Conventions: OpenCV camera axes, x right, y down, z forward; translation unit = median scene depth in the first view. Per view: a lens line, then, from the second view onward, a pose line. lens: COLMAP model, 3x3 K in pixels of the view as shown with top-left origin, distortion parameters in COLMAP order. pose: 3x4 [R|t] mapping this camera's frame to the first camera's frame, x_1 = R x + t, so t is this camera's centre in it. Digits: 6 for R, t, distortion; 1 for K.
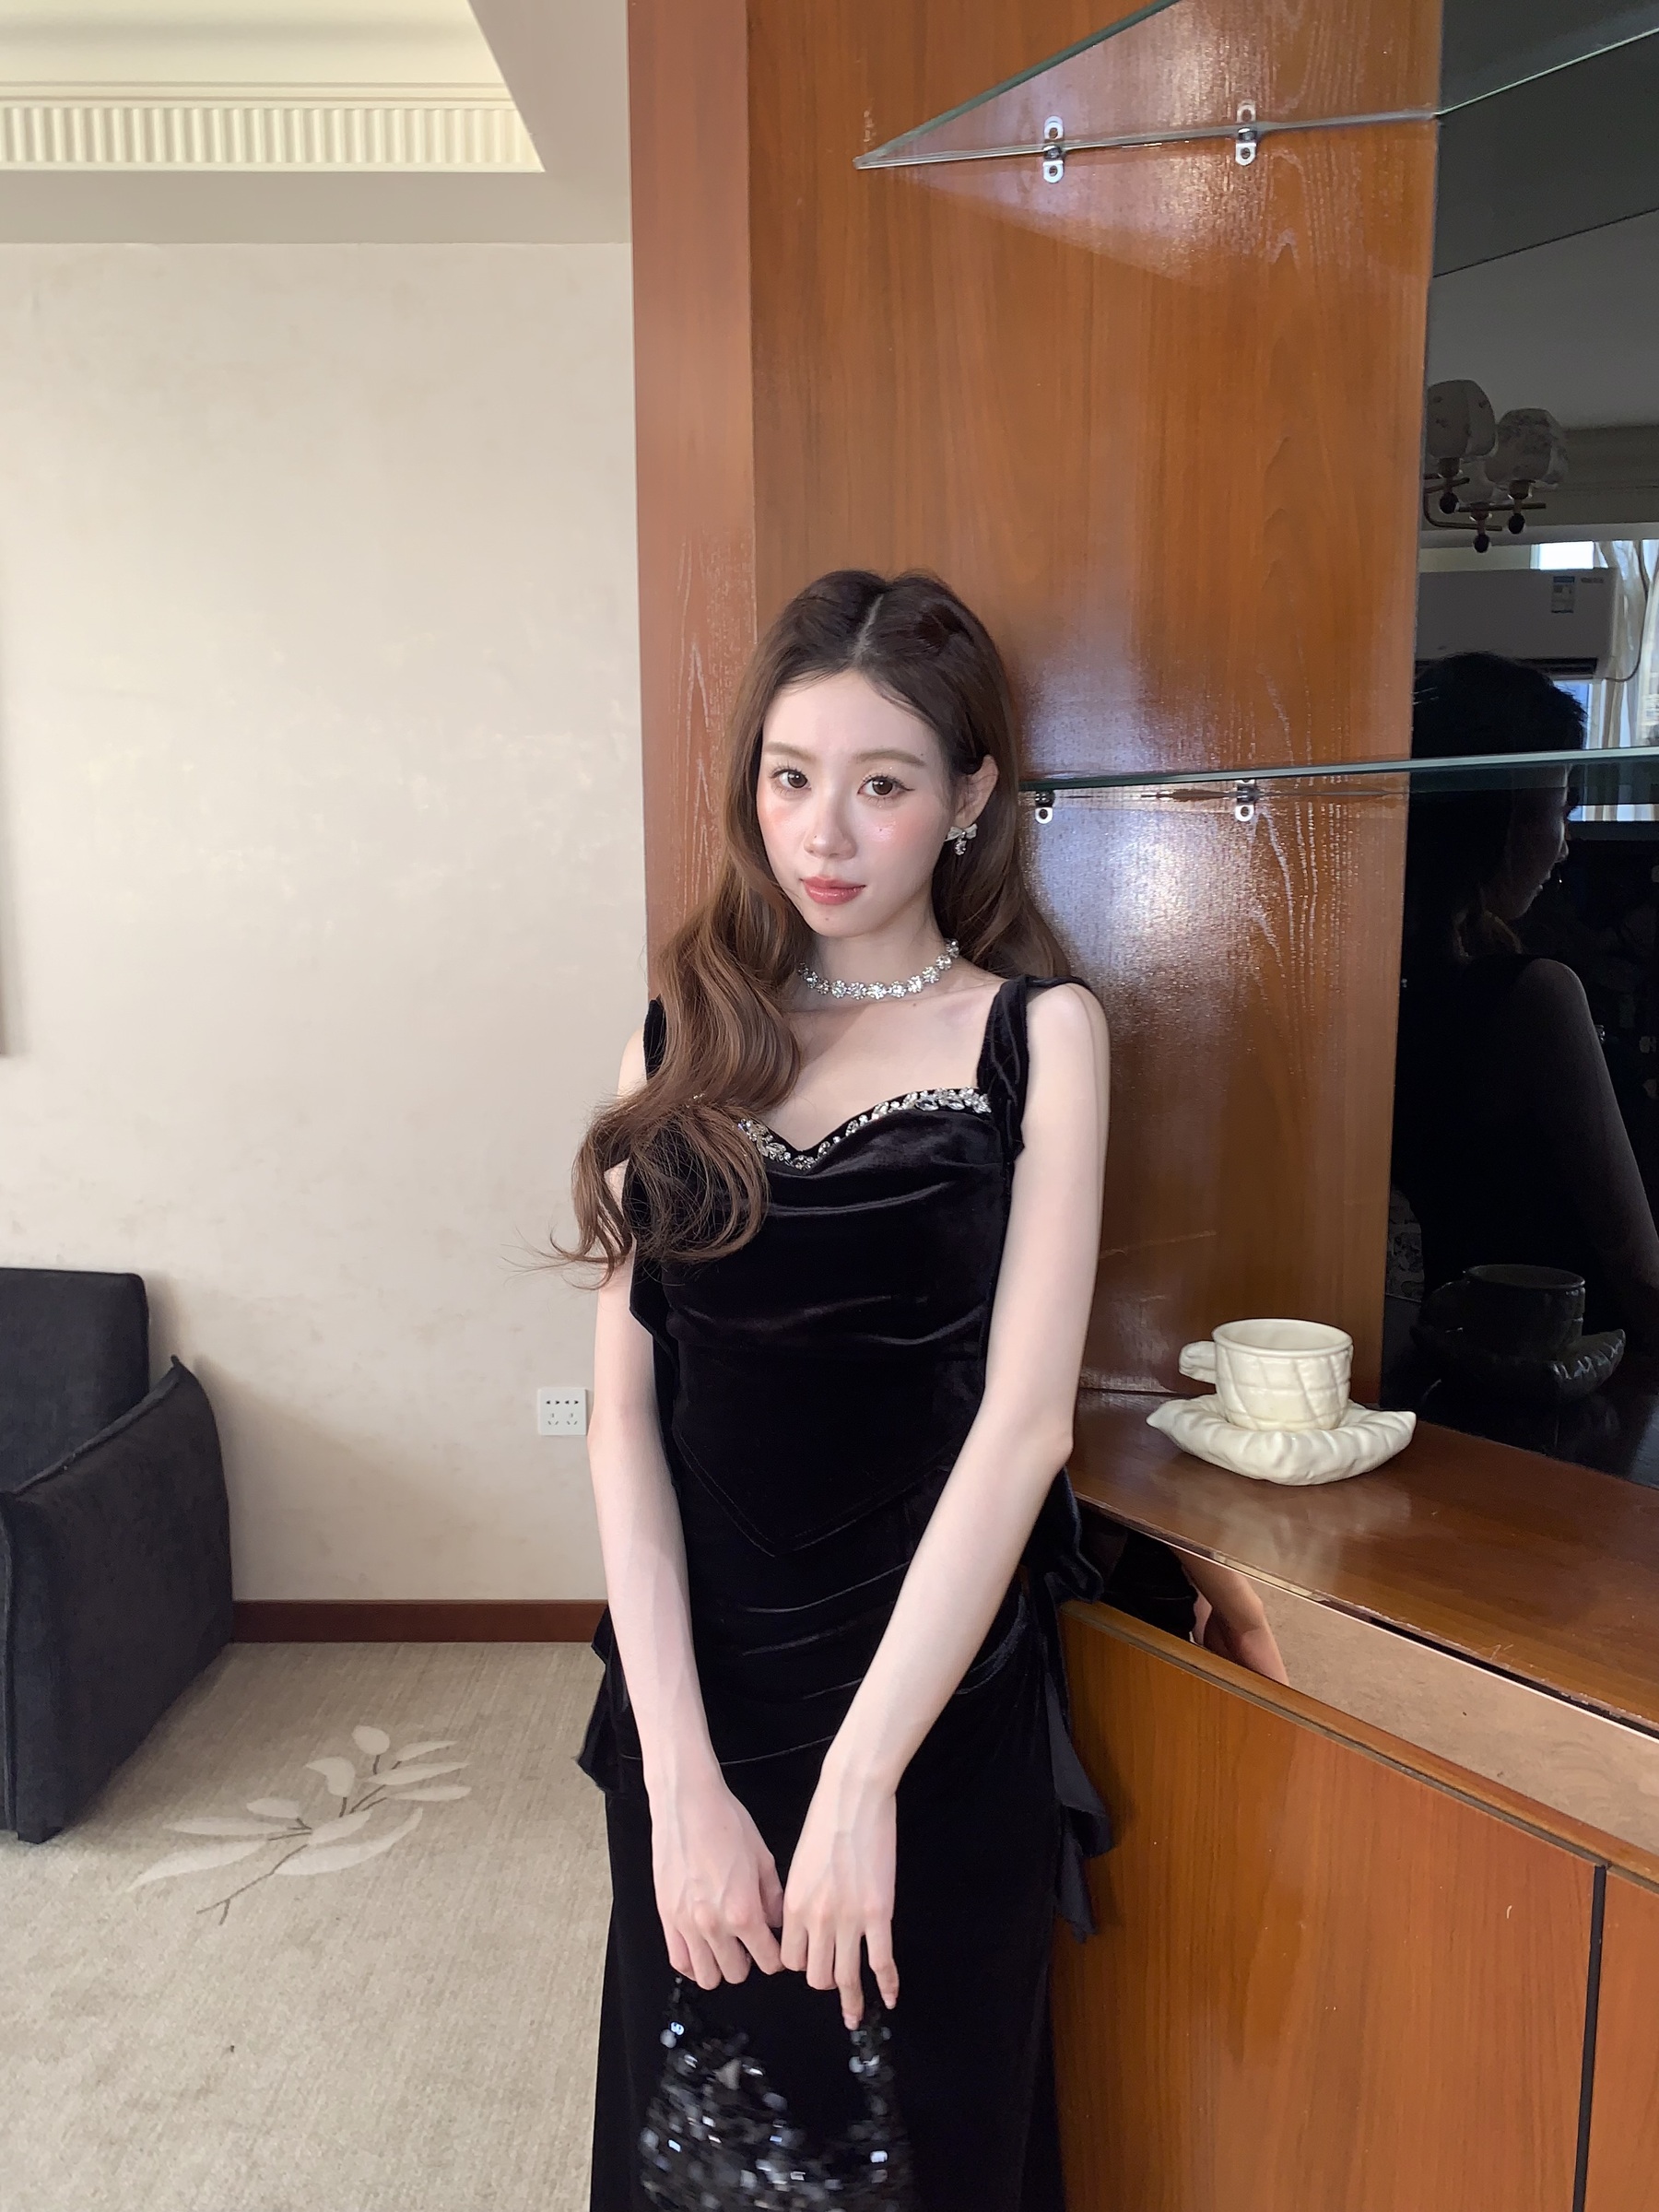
lens RADIAL K [[1682.8, 0, 829.5], [0, 1682.8, 1106.0], [0, 0, 1]] dist [0.000197, -0.002219]
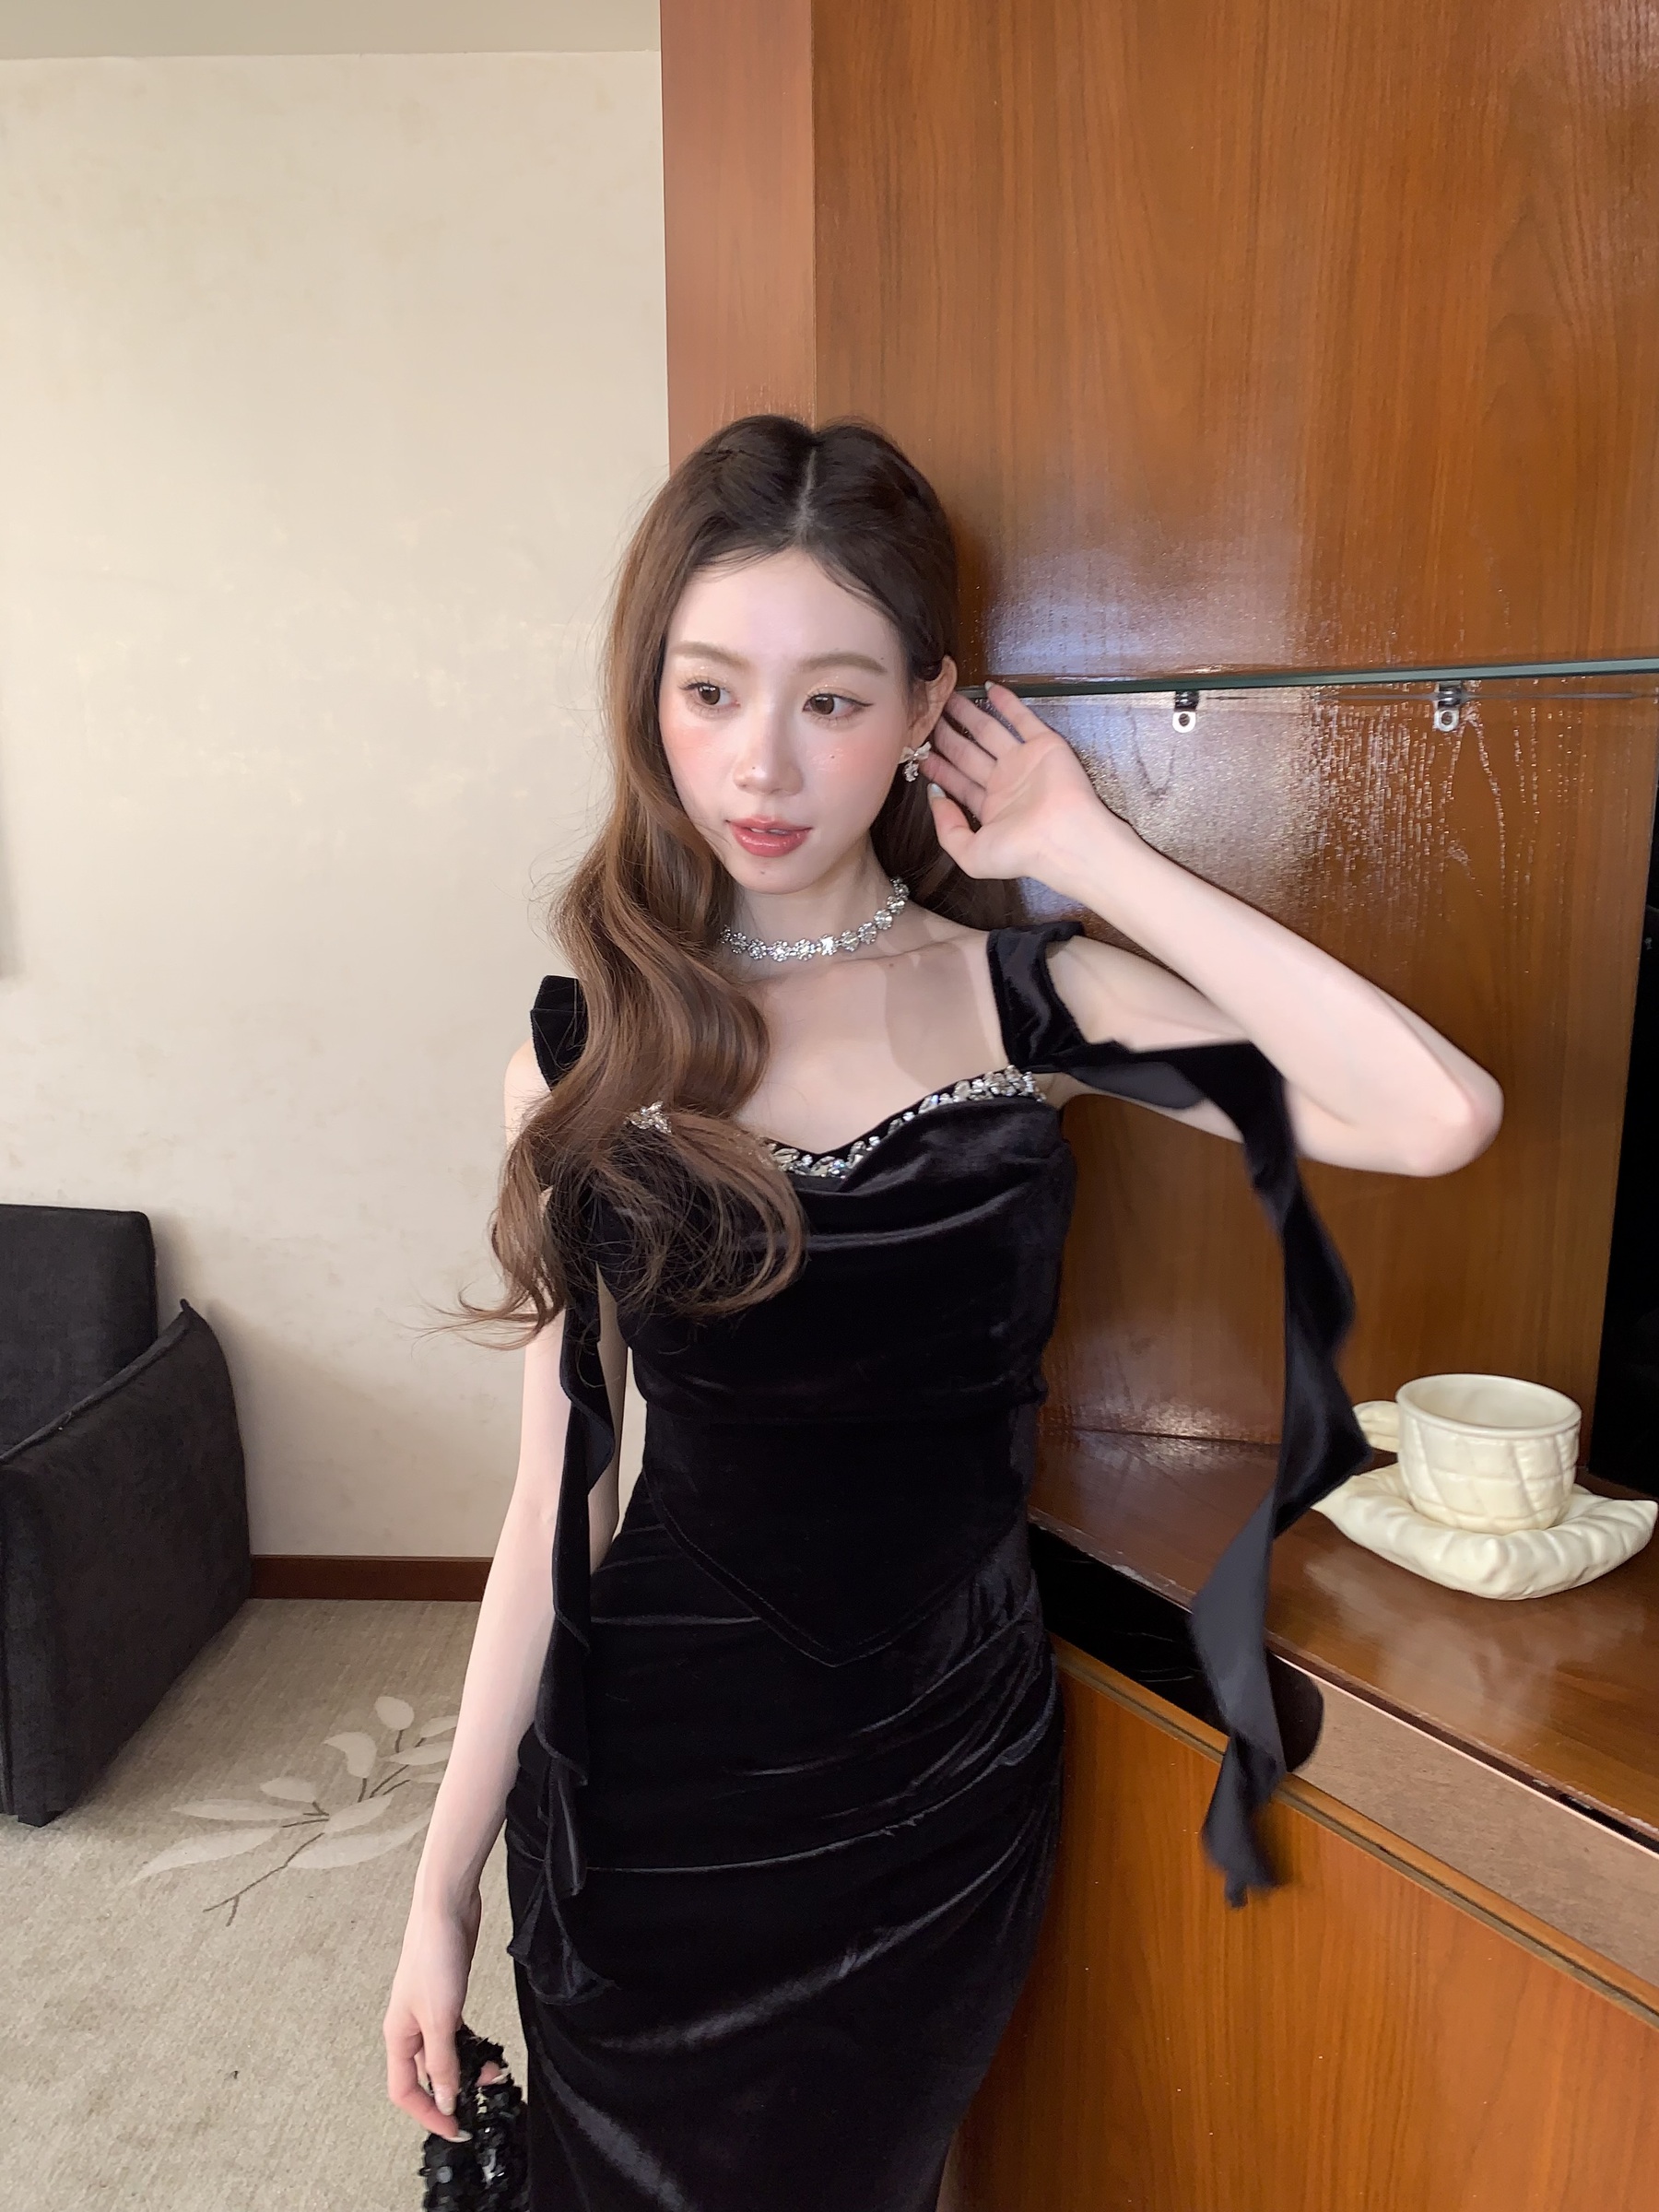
lens RADIAL K [[1603.5, 0, 829.5], [0, 1603.5, 1106.0], [0, 0, 1]] dist [-0.005959, 0.000576]
pose [[0.999651, 0.008411, -0.025032, -0.011699], [-0.006573, 0.997337, 0.072639, -0.032952], [0.025576, -0.072449, 0.997044, 0.165144]]
